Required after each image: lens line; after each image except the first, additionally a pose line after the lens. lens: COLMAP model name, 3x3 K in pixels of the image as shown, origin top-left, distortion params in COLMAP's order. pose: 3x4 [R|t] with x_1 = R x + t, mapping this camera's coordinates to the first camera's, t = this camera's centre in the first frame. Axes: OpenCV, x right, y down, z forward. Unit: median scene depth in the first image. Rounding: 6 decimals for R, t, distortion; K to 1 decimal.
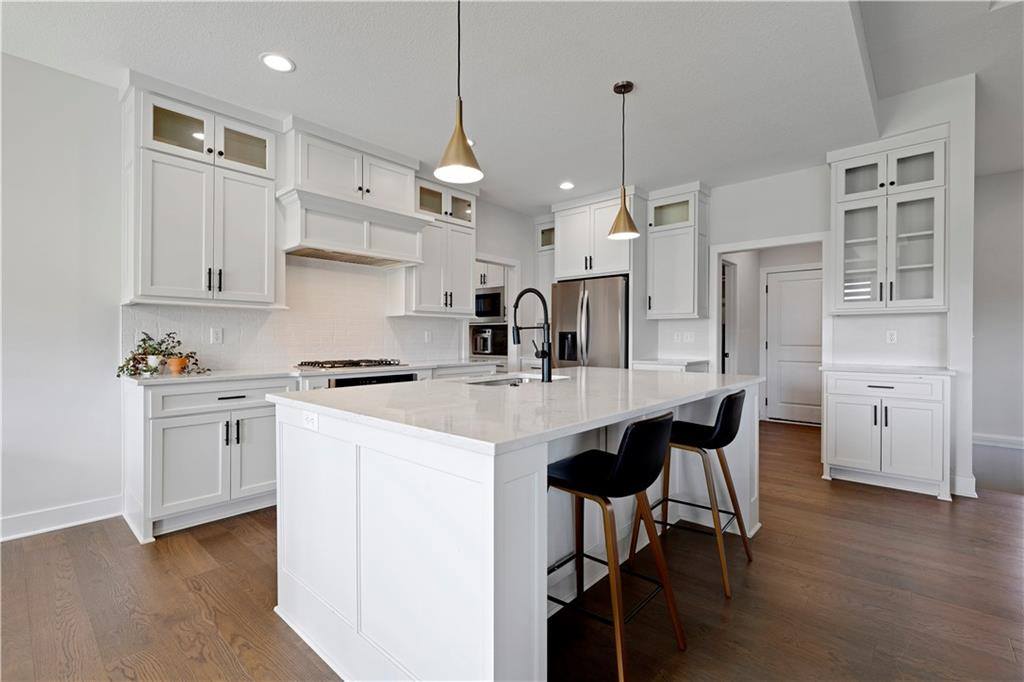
lens RADIAL K [[456.4, 0, 512.0], [0, 456.4, 341.0], [0, 0, 1]] dist [-0.002391, -0.000306]
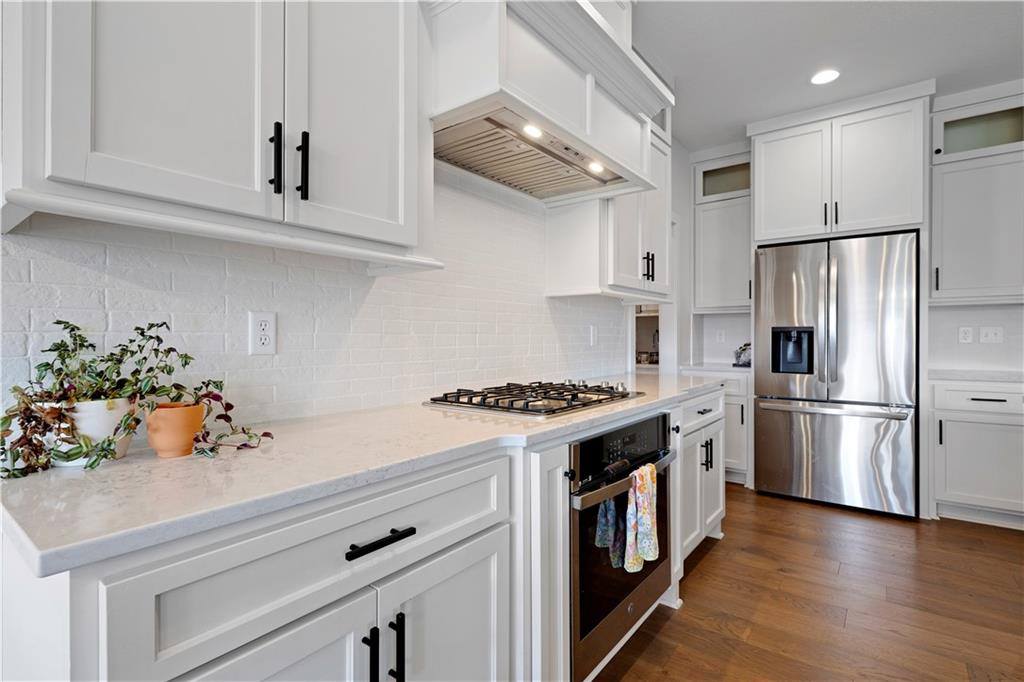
lens RADIAL K [[492.1, 0, 512.0], [0, 492.1, 341.0], [0, 0, 1]] dist [0.000143, -0.000111]
pose [[0.996649, -0.004371, 0.081686, -0.518460], [0.004324, 0.999990, 0.000754, -0.005157], [-0.081689, -0.000398, 0.996658, 0.628684]]
